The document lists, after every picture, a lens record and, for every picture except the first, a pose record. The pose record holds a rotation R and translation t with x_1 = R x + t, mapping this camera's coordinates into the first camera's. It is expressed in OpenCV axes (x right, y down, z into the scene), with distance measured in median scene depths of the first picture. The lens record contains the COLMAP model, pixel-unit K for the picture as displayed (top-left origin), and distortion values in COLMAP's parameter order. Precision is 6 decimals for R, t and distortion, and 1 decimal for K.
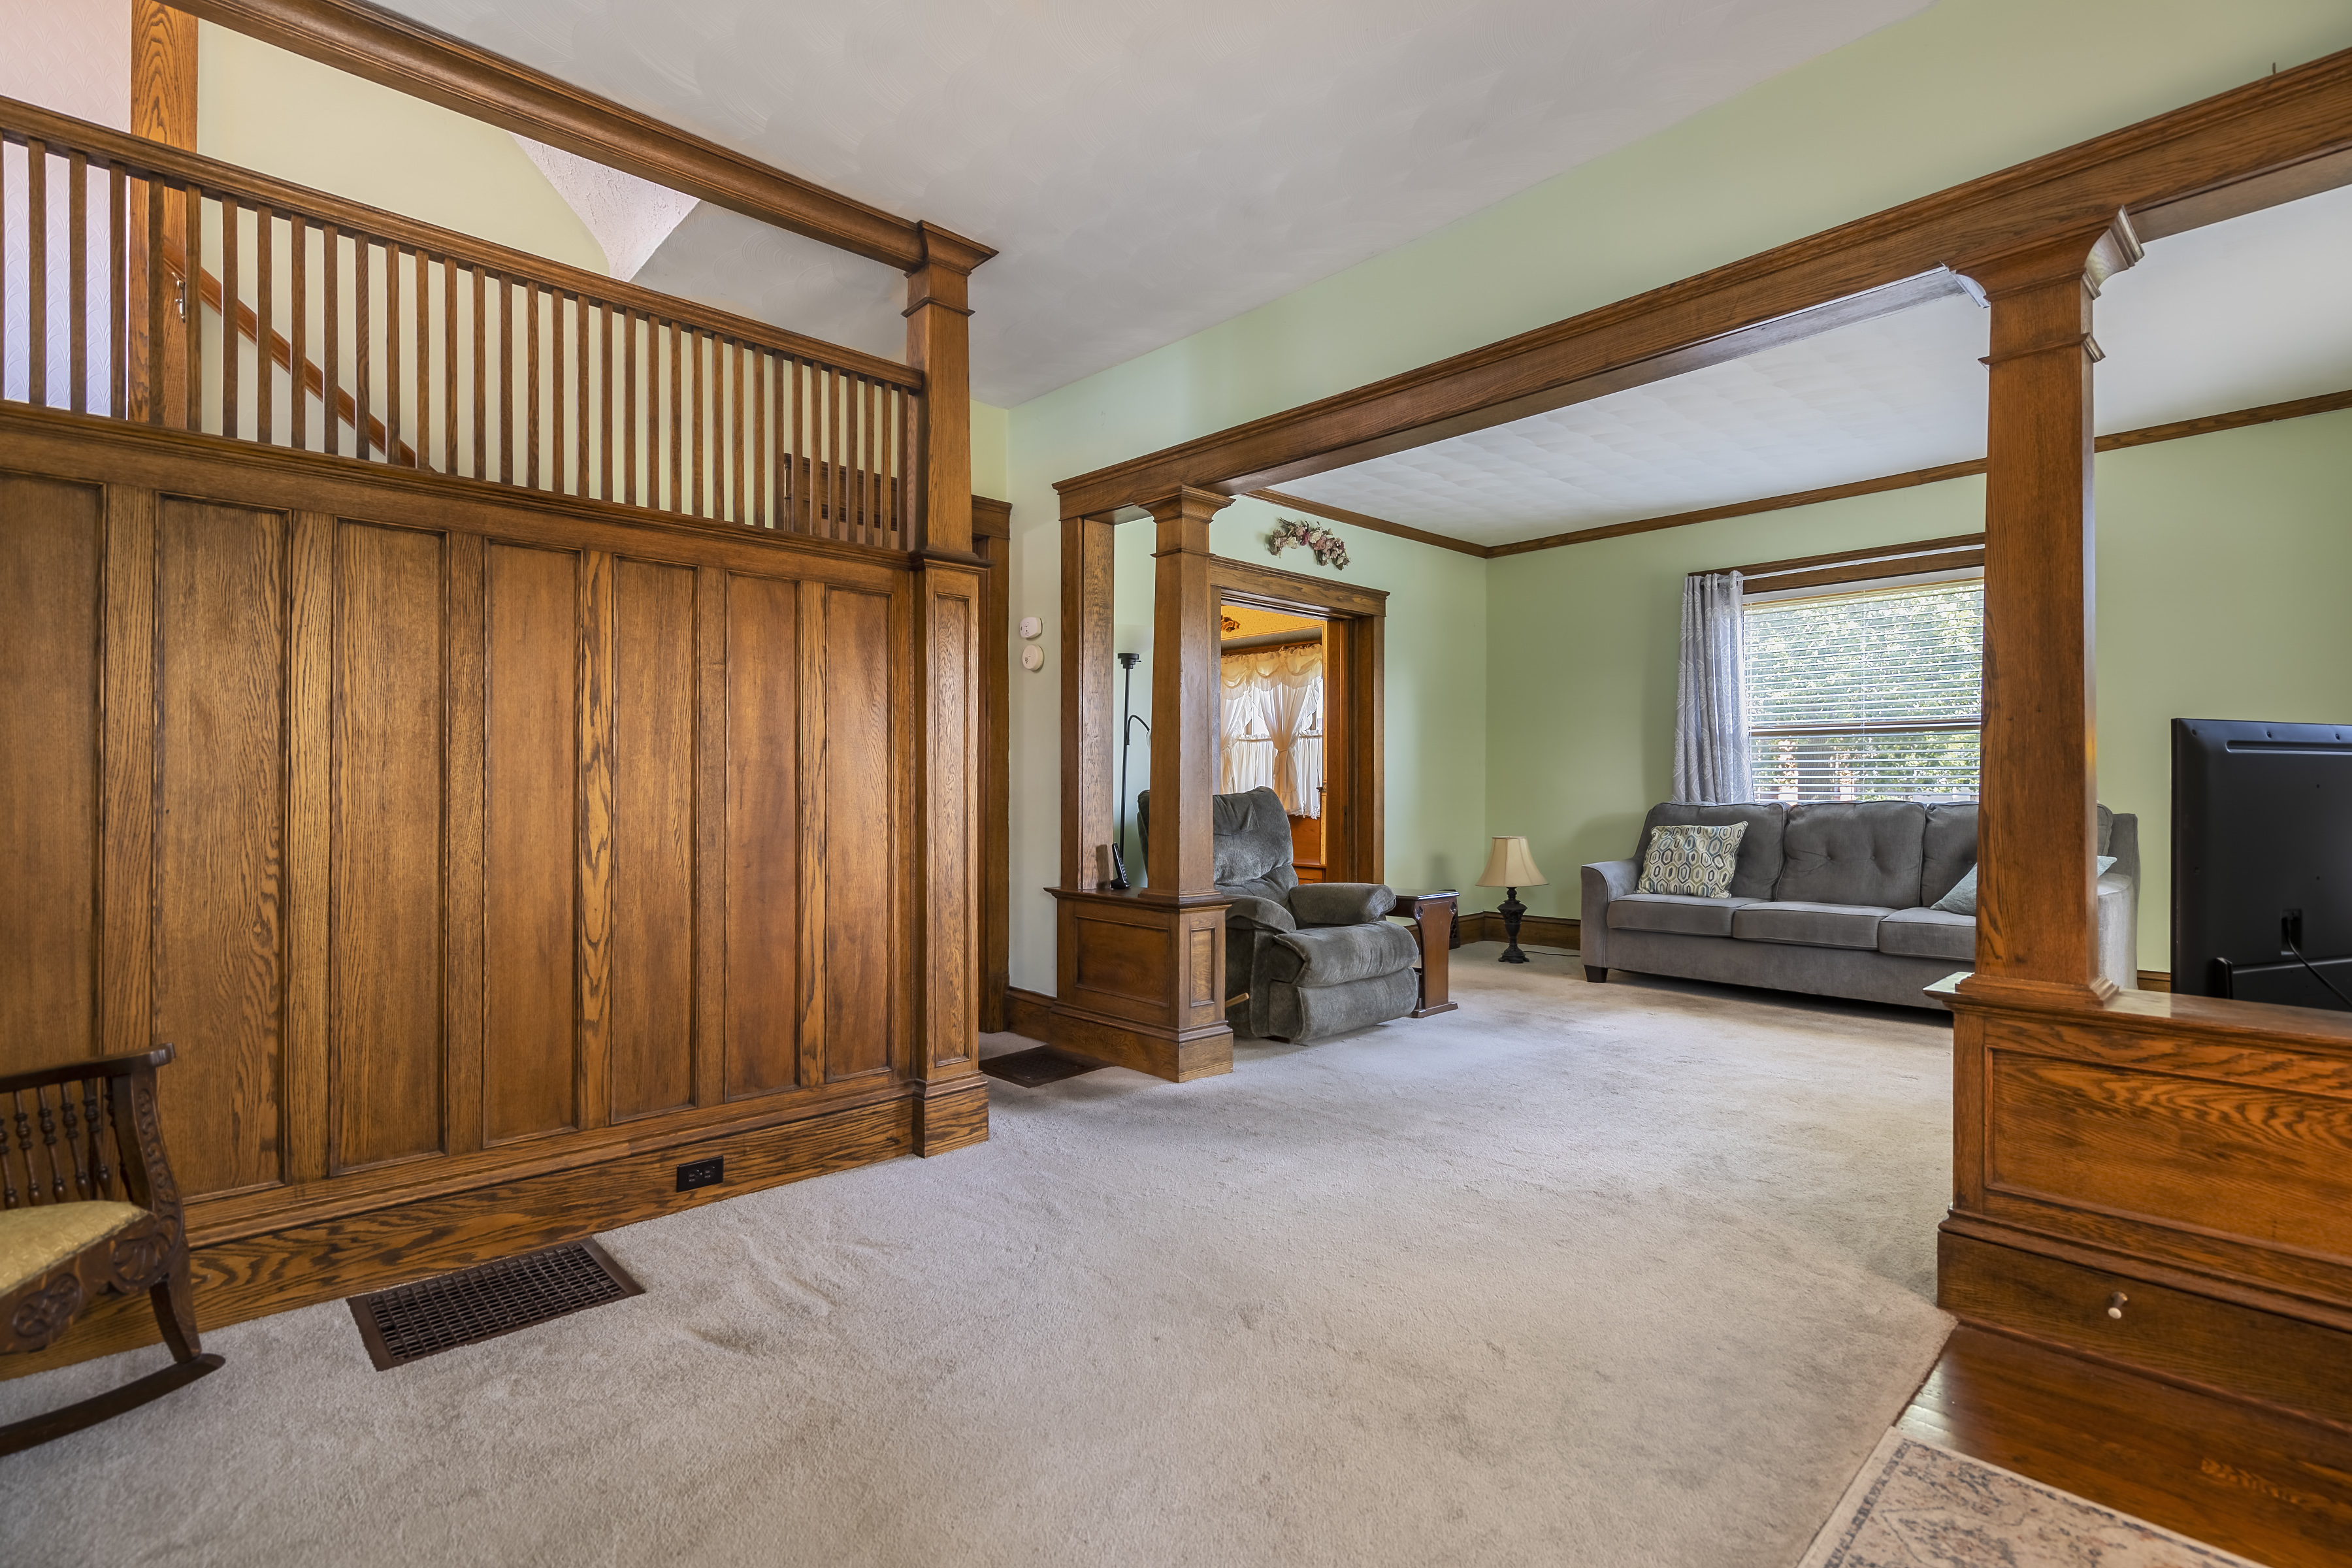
lens RADIAL K [[1149.4, 0, 1176.0], [0, 1149.4, 784.0], [0, 0, 1]] dist [-0.000581, 0.000217]
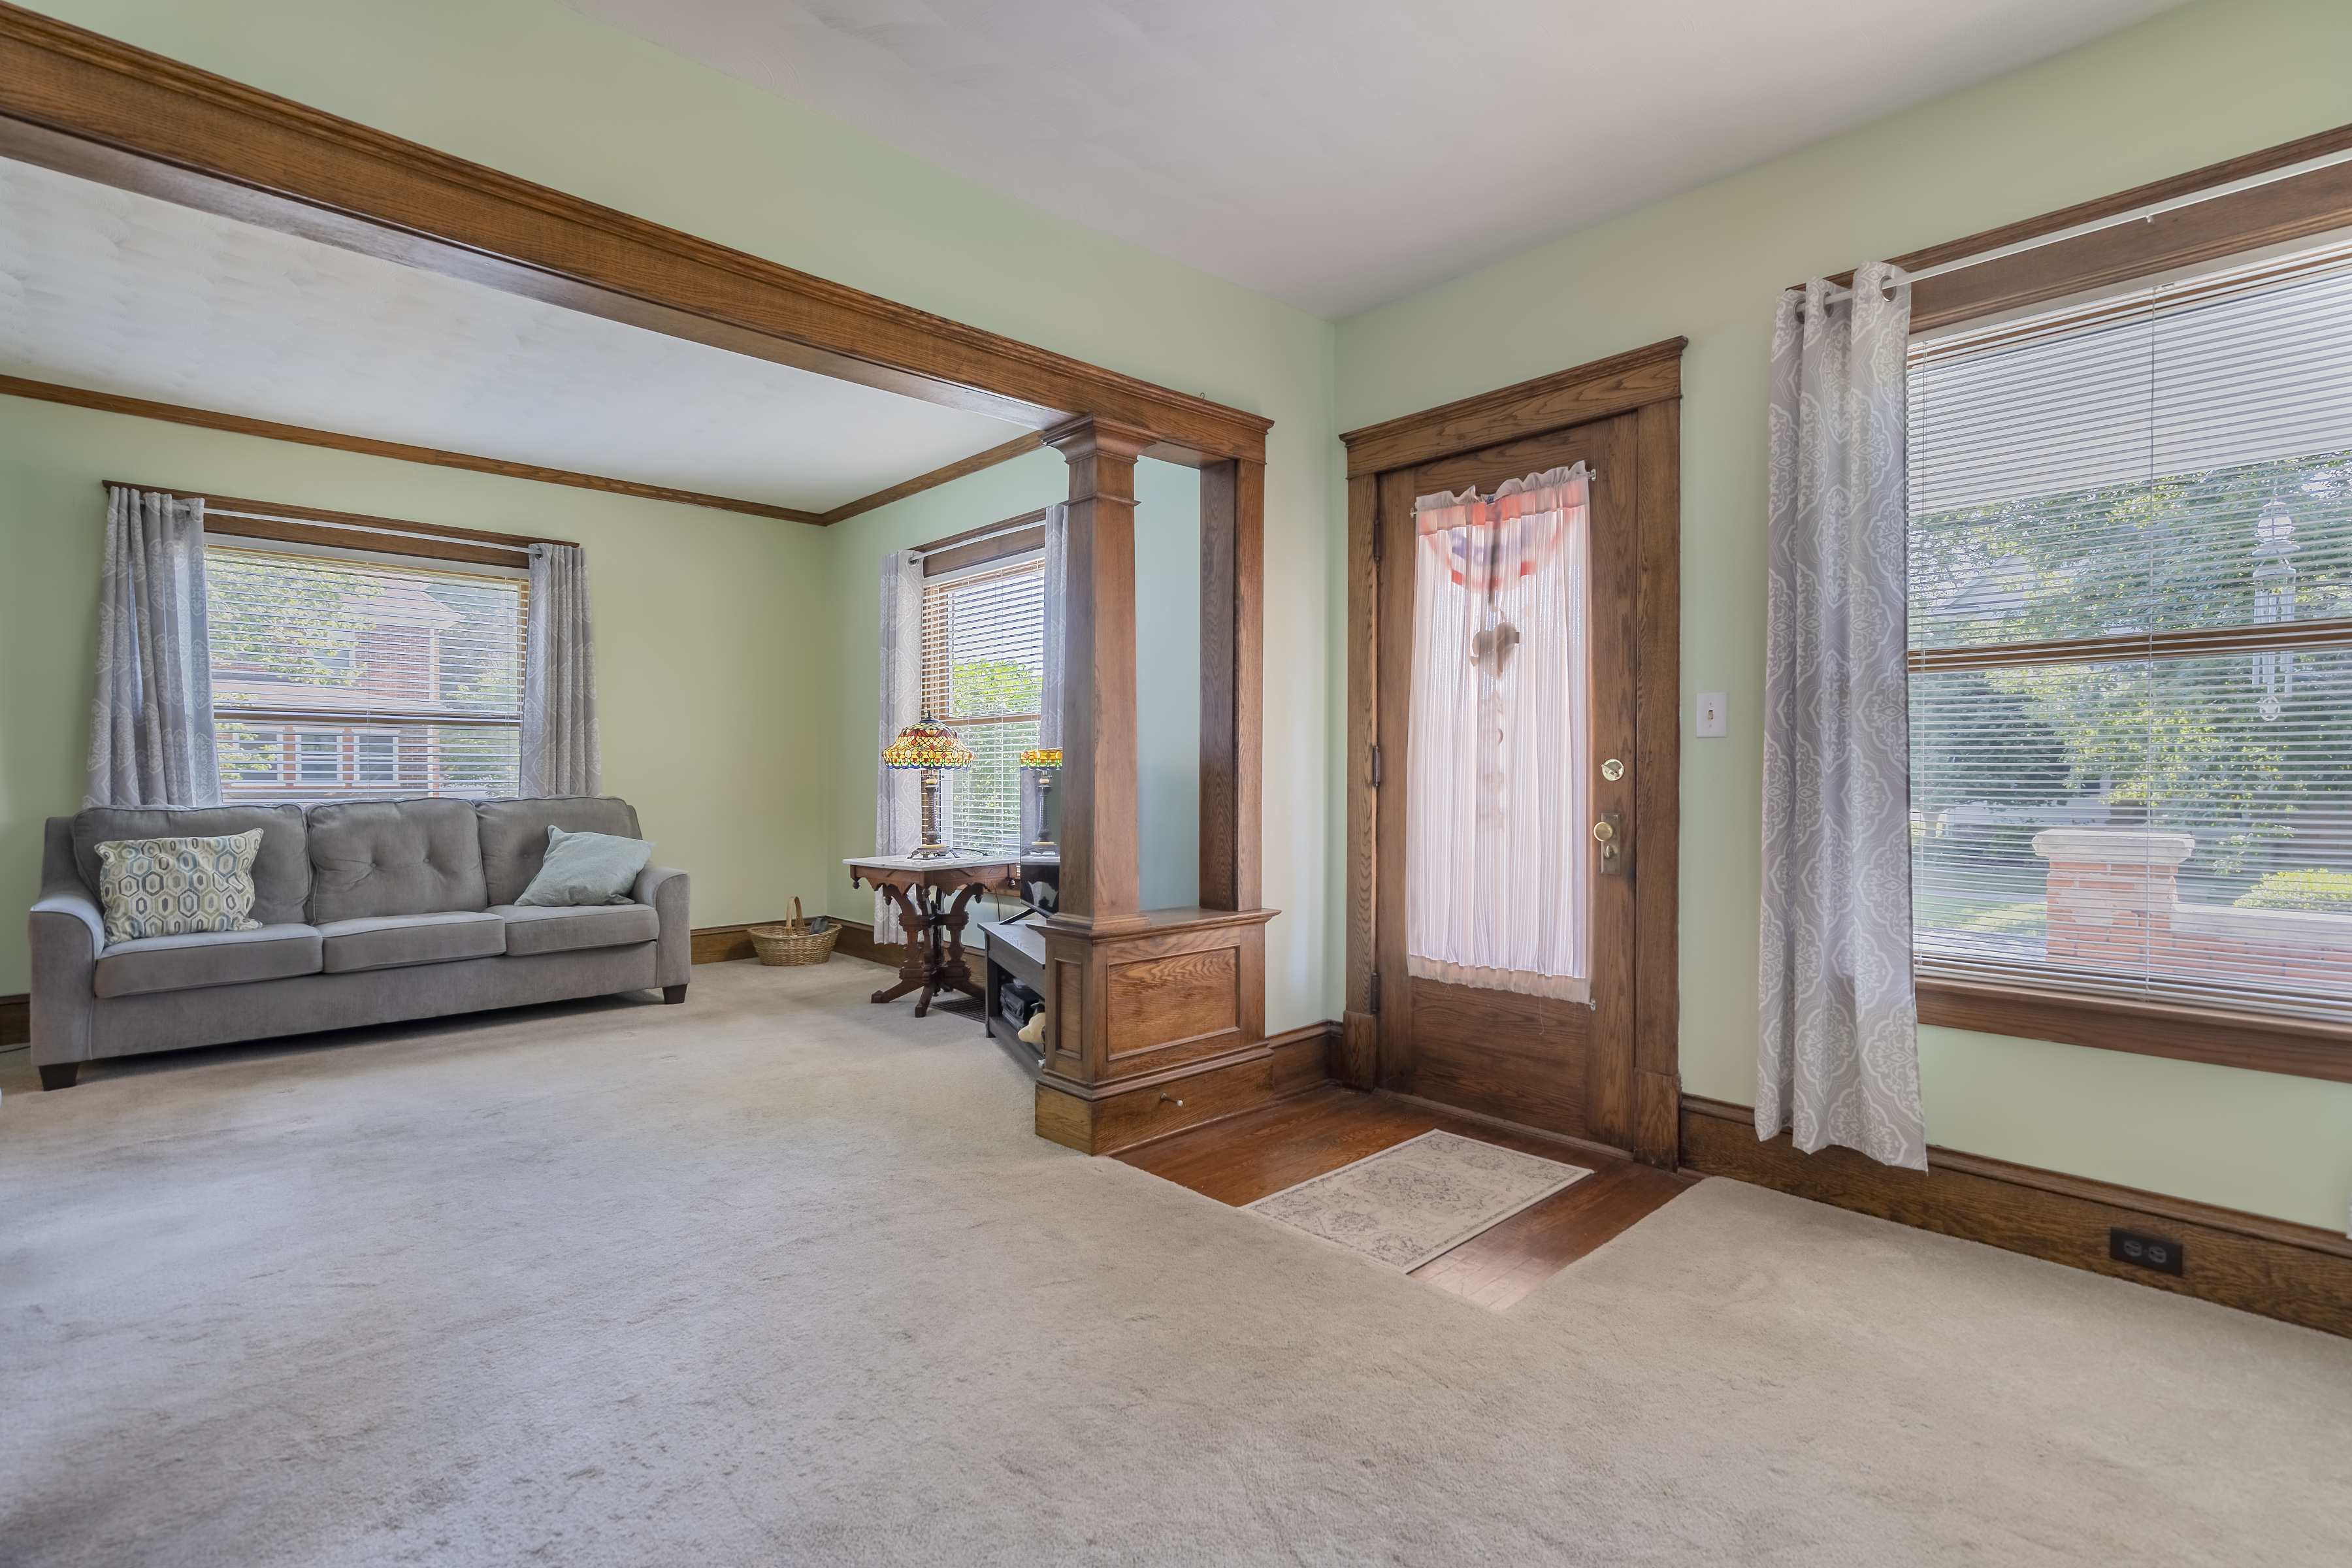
lens RADIAL K [[1149.4, 0, 1176.0], [0, 1149.4, 784.0], [0, 0, 1]] dist [-0.000581, 0.000217]
pose [[-0.055954, -0.007592, 0.998404, -0.354881], [-0.003975, 0.999965, 0.007382, -0.006465], [-0.998425, -0.003555, -0.055982, 0.462003]]
